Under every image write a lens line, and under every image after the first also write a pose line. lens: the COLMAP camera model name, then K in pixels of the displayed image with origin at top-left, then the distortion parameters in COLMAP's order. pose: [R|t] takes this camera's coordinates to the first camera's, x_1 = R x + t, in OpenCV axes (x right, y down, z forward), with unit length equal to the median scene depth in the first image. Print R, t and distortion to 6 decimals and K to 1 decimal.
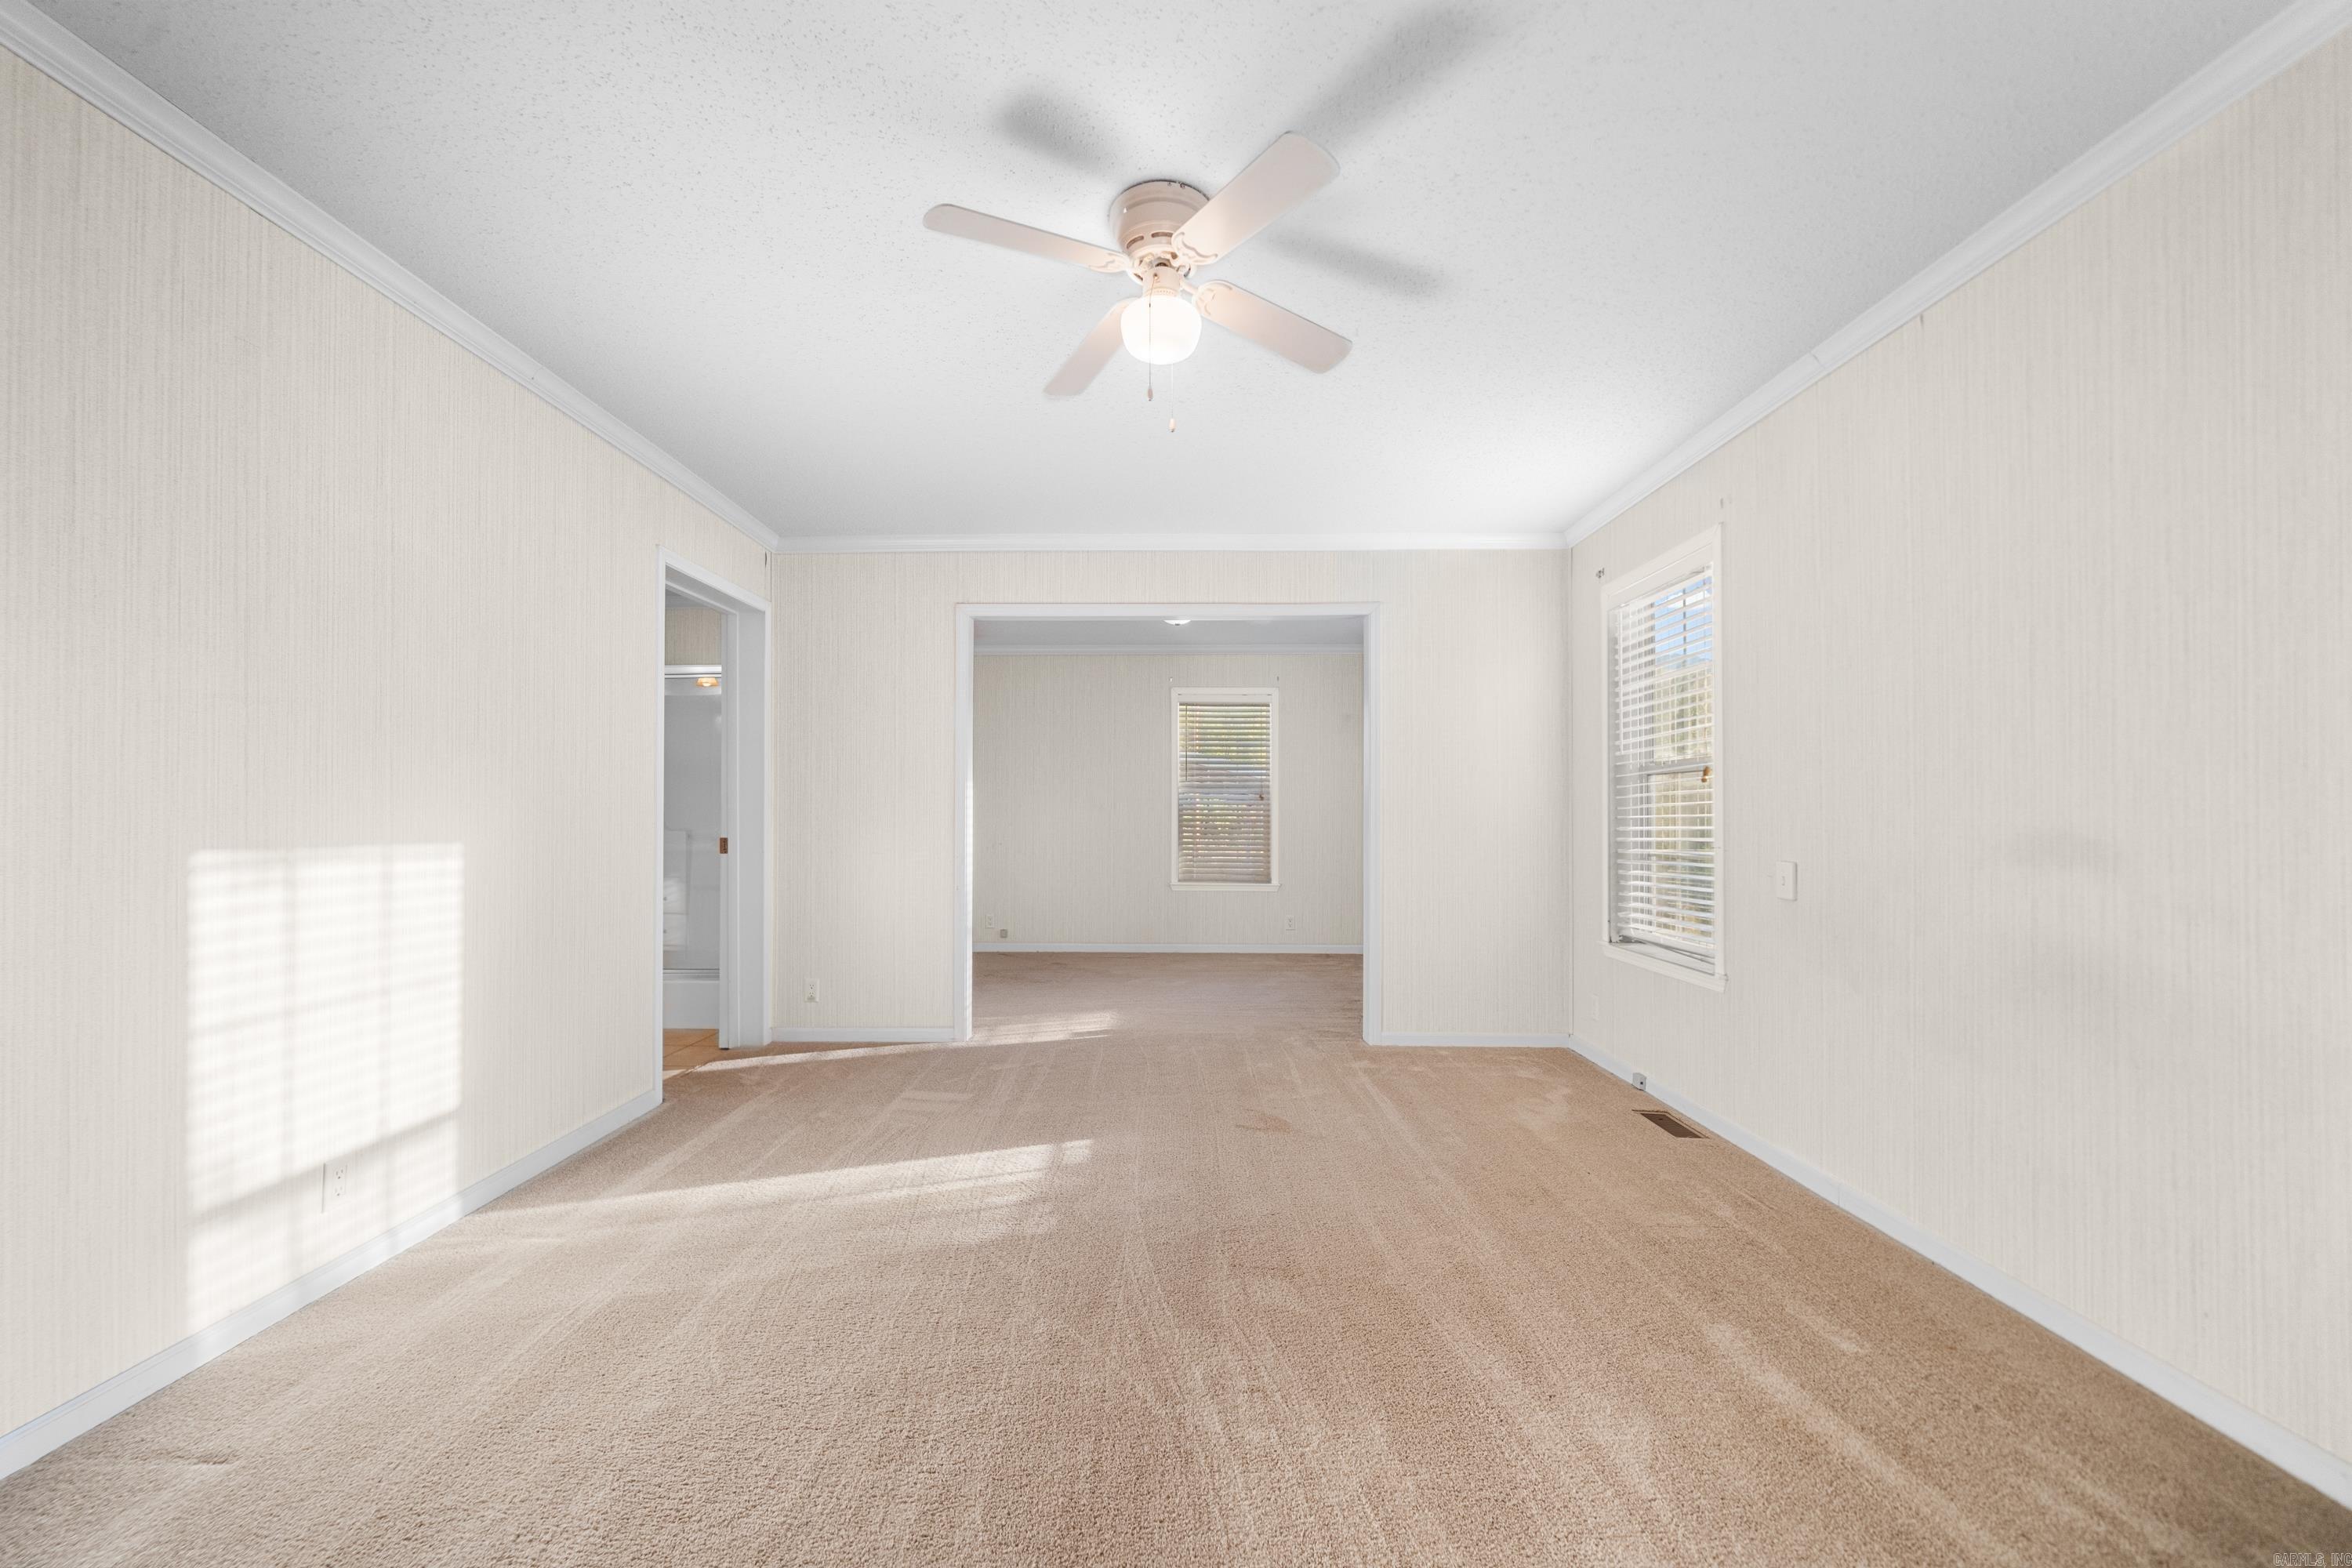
lens RADIAL K [[871.8, 0, 1162.8], [0, 871.8, 805.1], [0, 0, 1]] dist [0.000239, -0.000028]
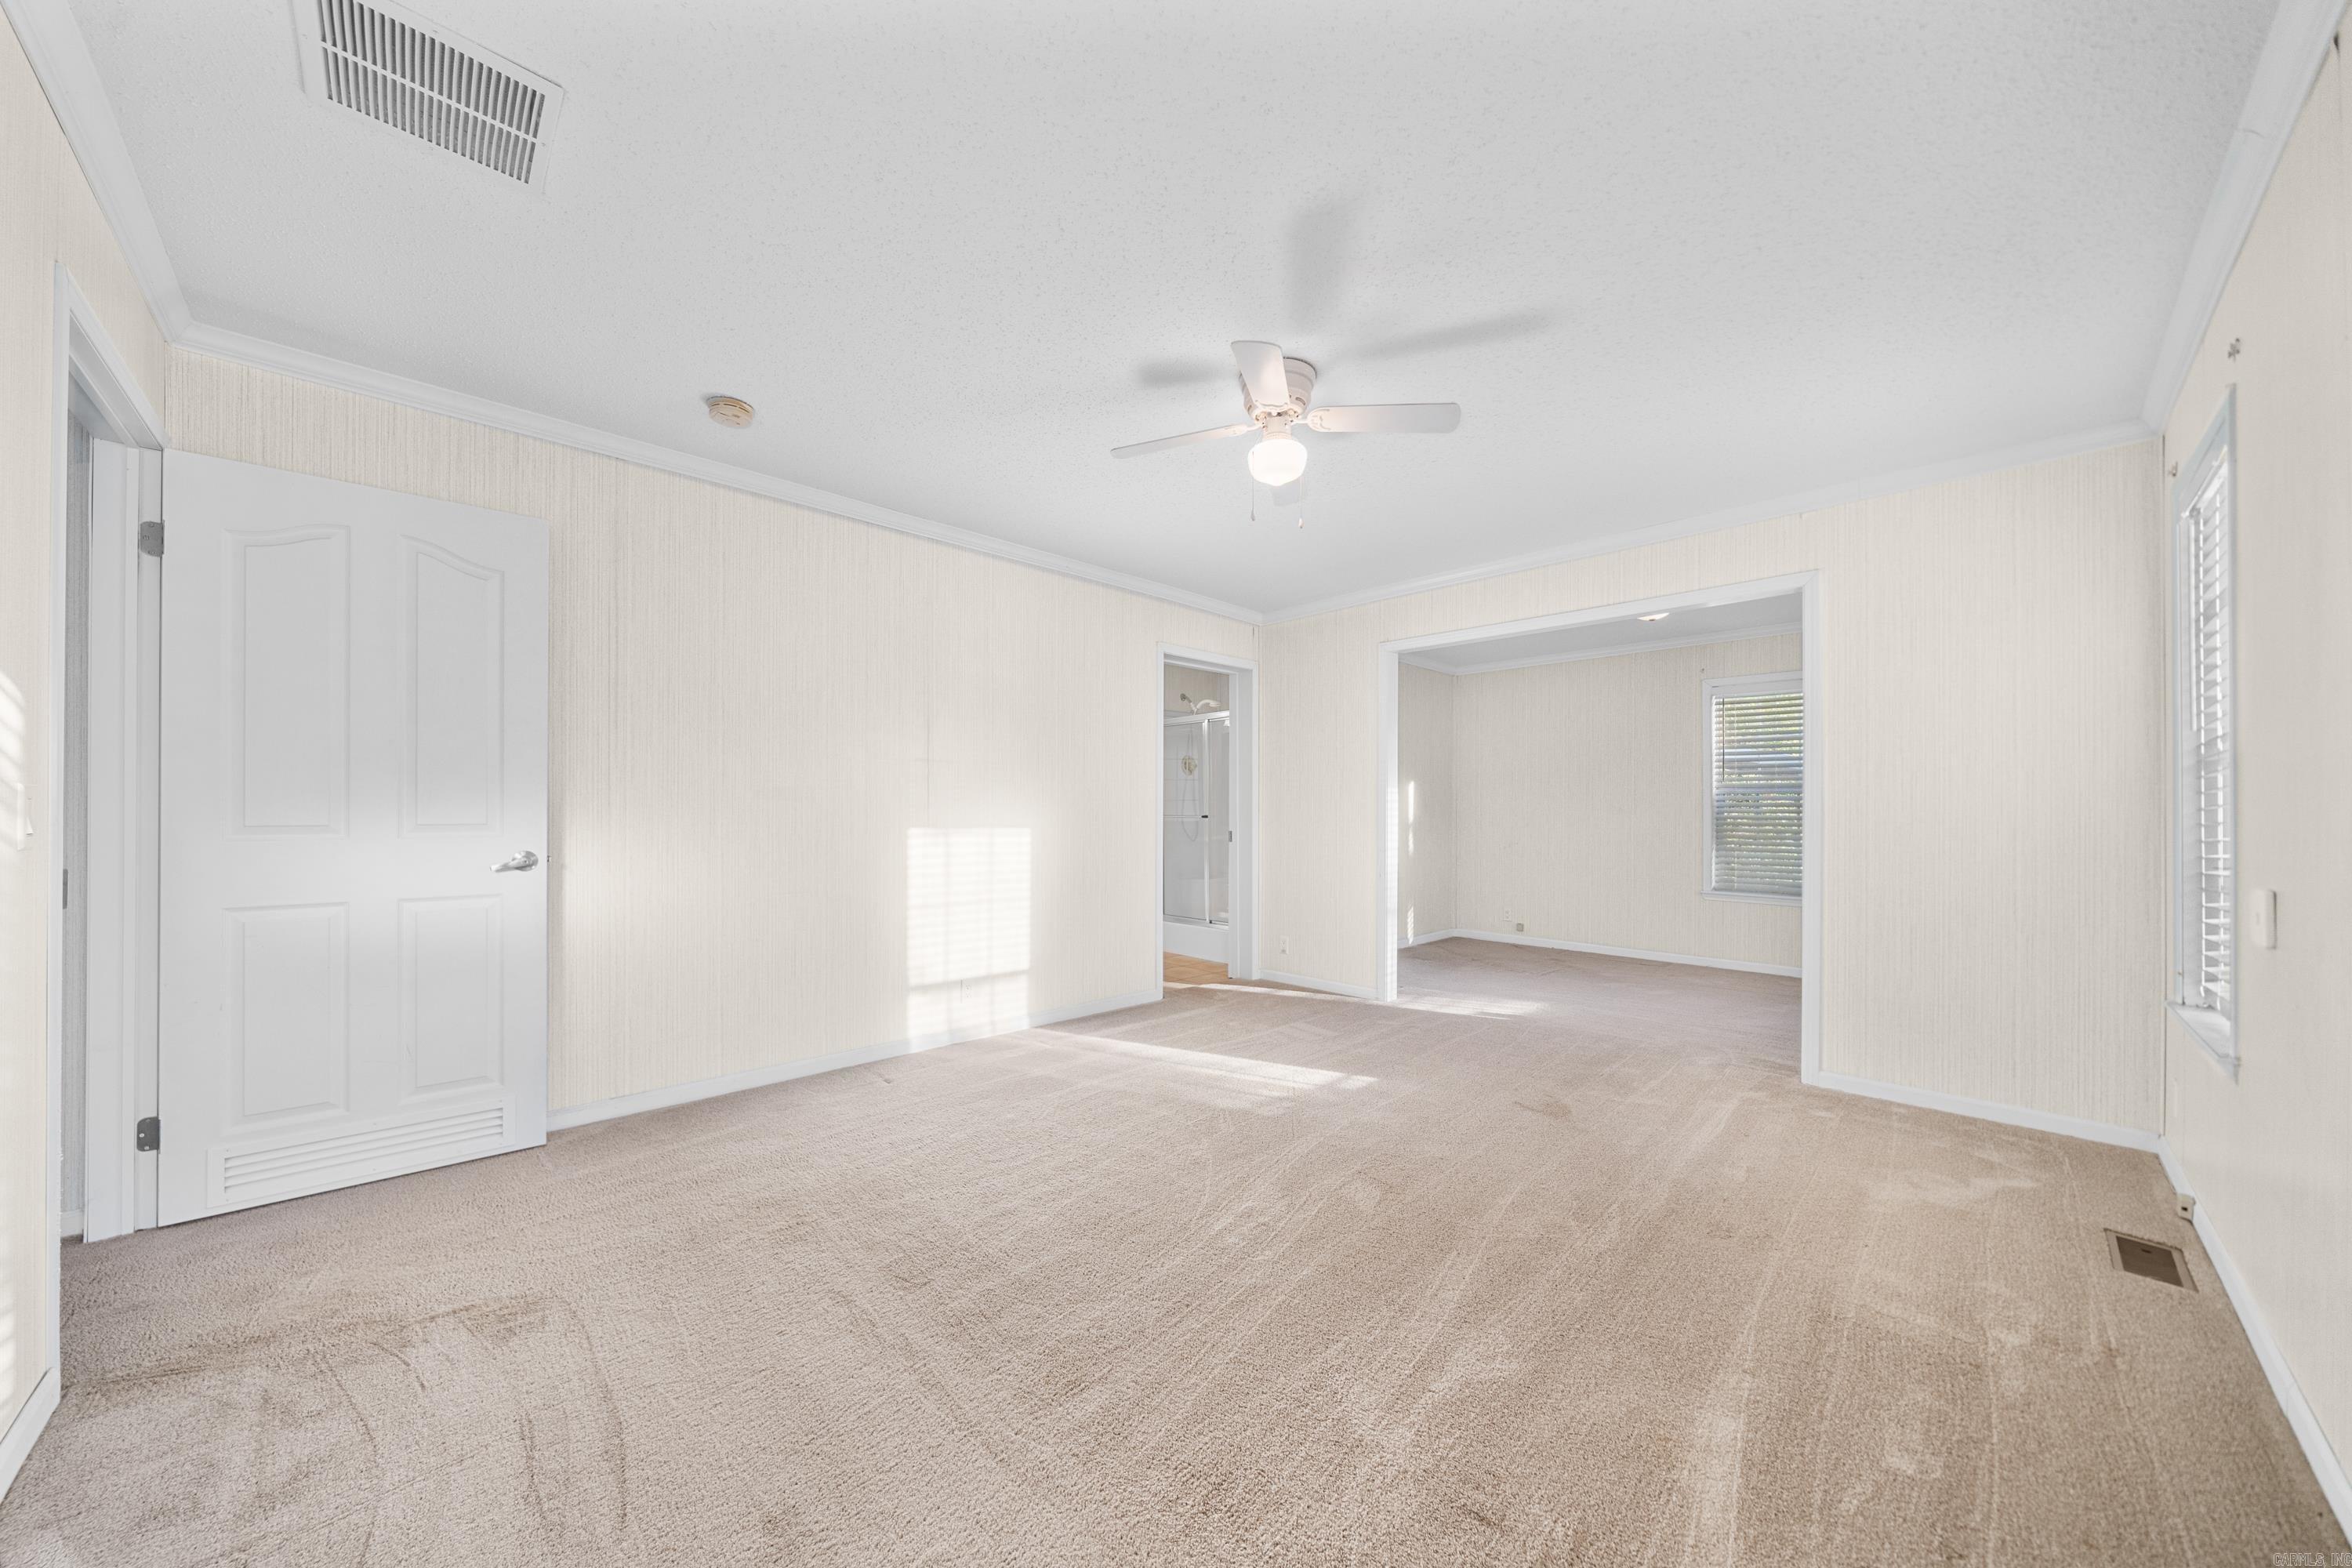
lens RADIAL K [[807.0, 0, 1173.7], [0, 807.0, 807.3], [0, 0, 1]] dist [-0.001765, 0.000029]
pose [[0.710005, -0.003946, -0.704185, 0.522648], [0.002379, 0.999992, -0.003206, 0.003744], [0.704192, 0.000601, 0.710009, -0.011452]]
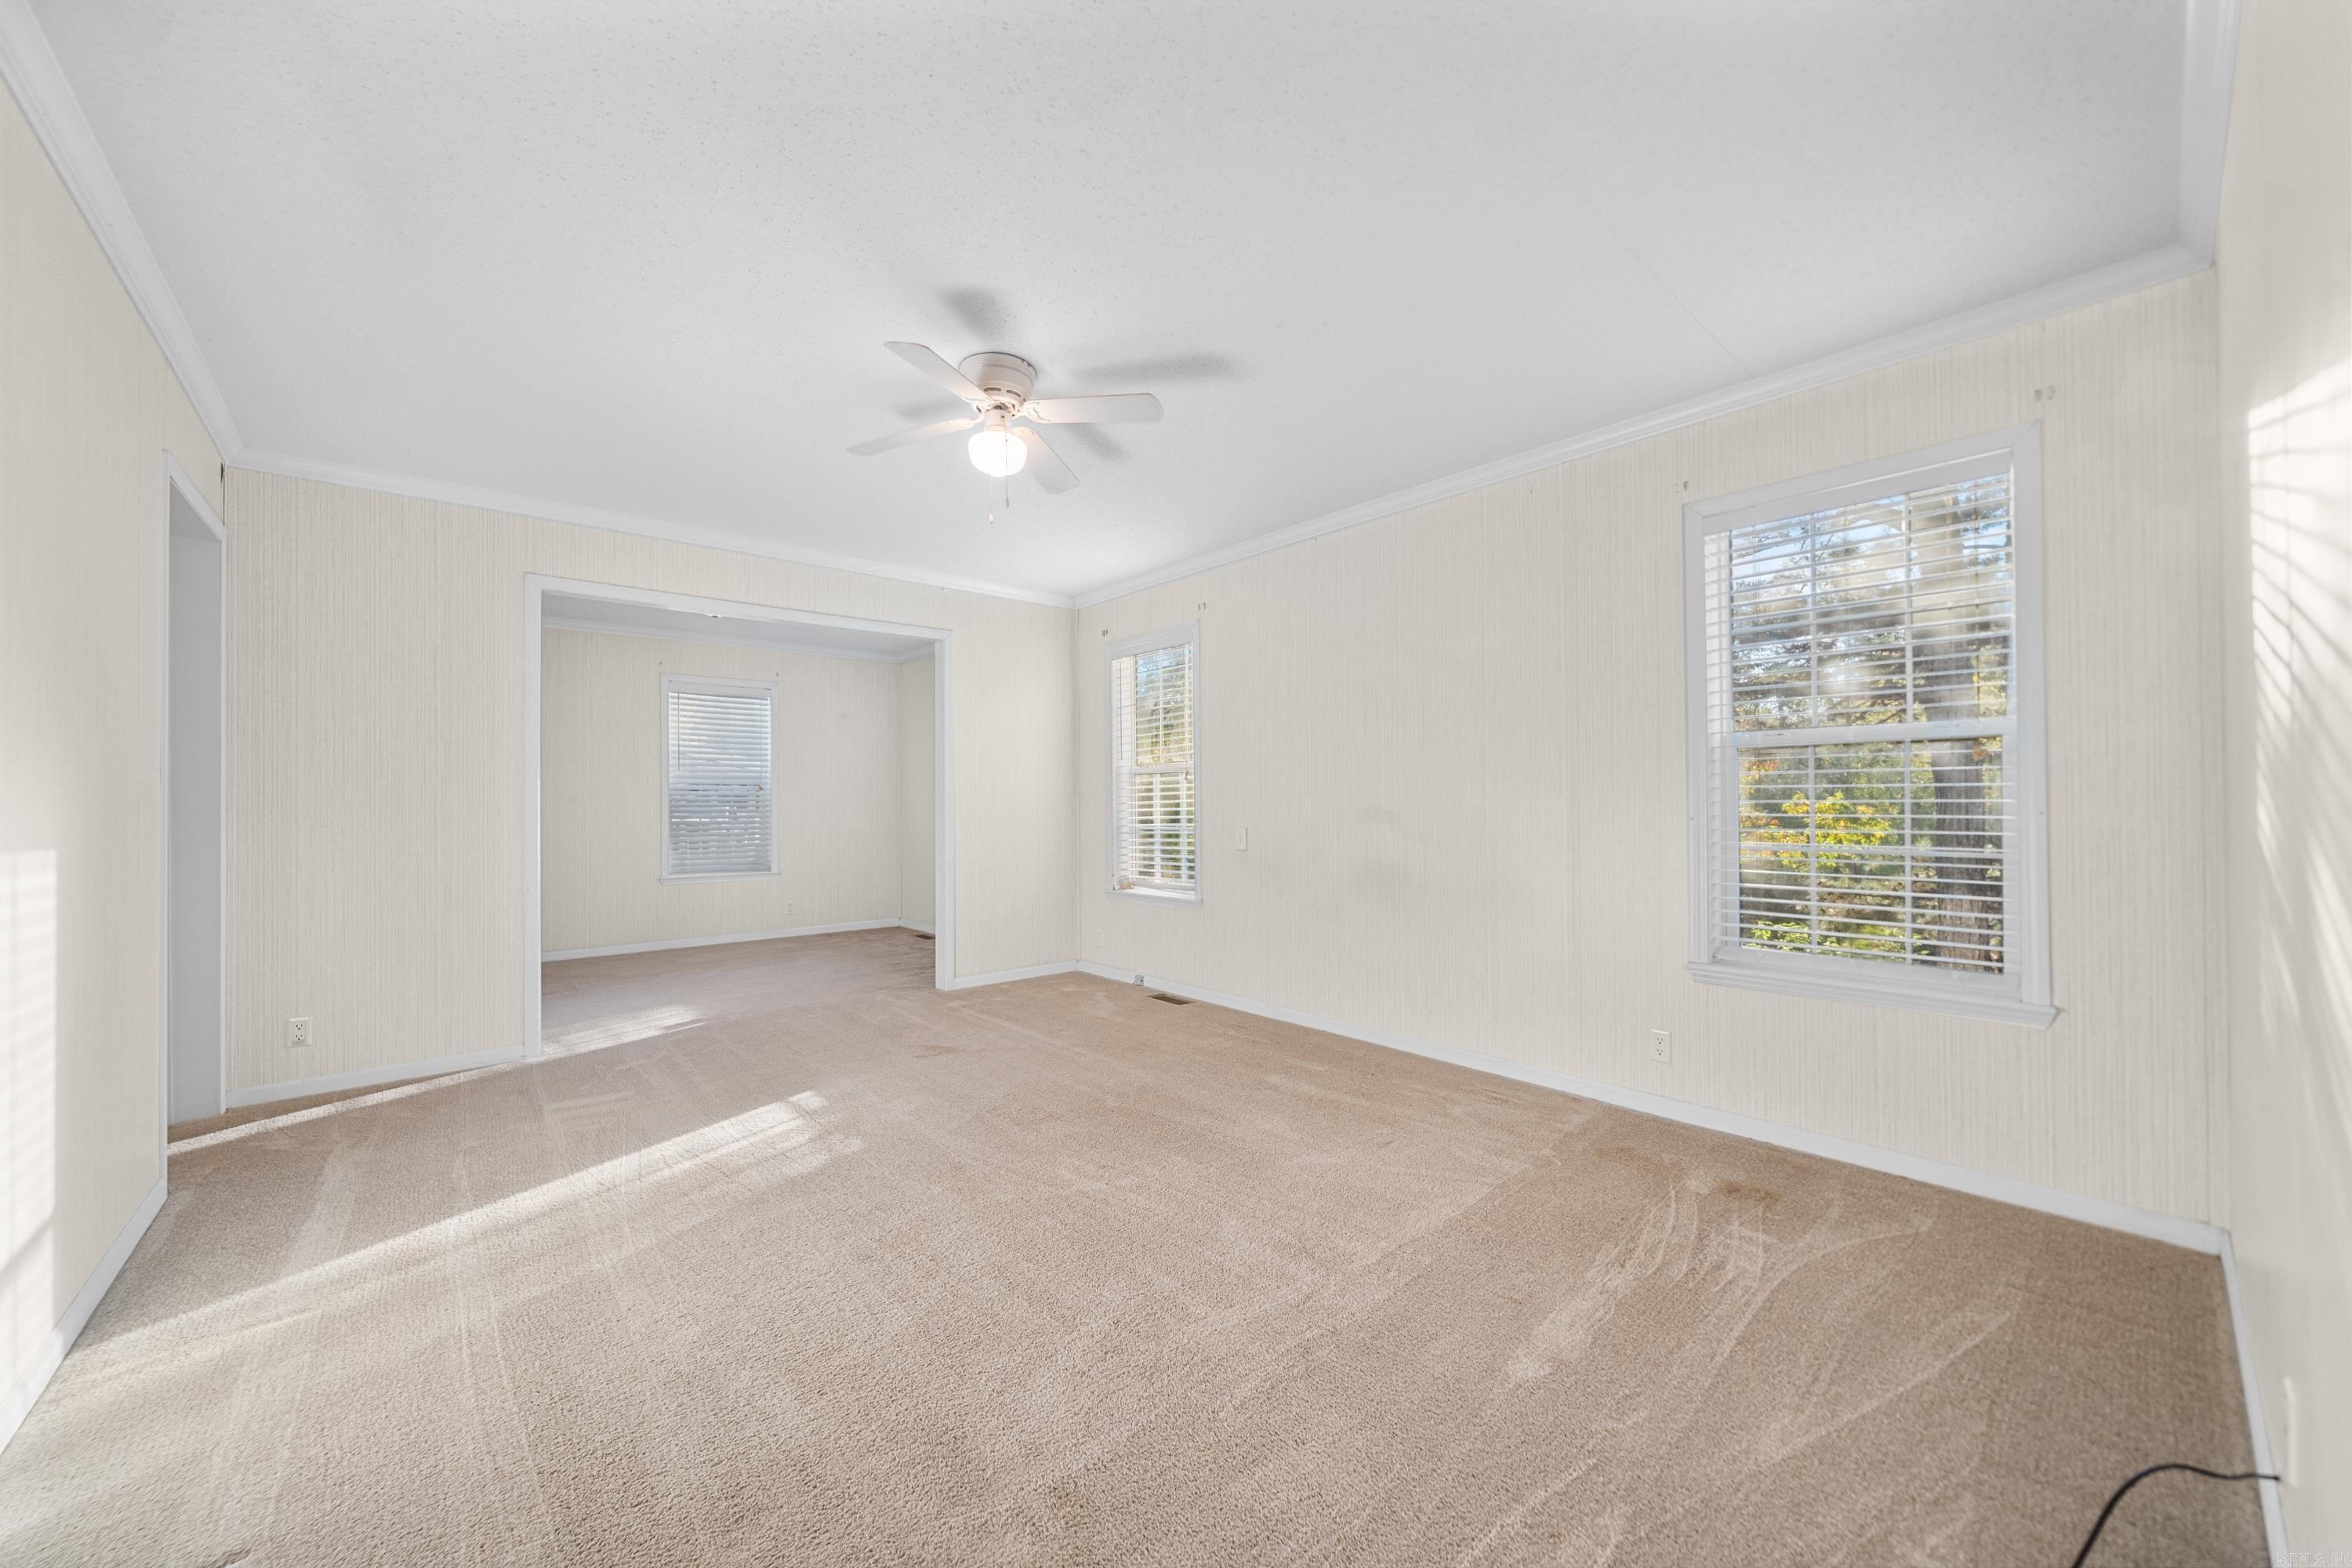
lens RADIAL K [[837.3, 0, 1145.5], [0, 837.3, 794.8], [0, 0, 1]] dist [0.000483, 0.000077]
pose [[0.753941, -0.001119, 0.656941, -0.472894], [0.002150, 0.999997, -0.000764, 0.001088], [-0.656939, 0.001989, 0.753941, -0.107443]]
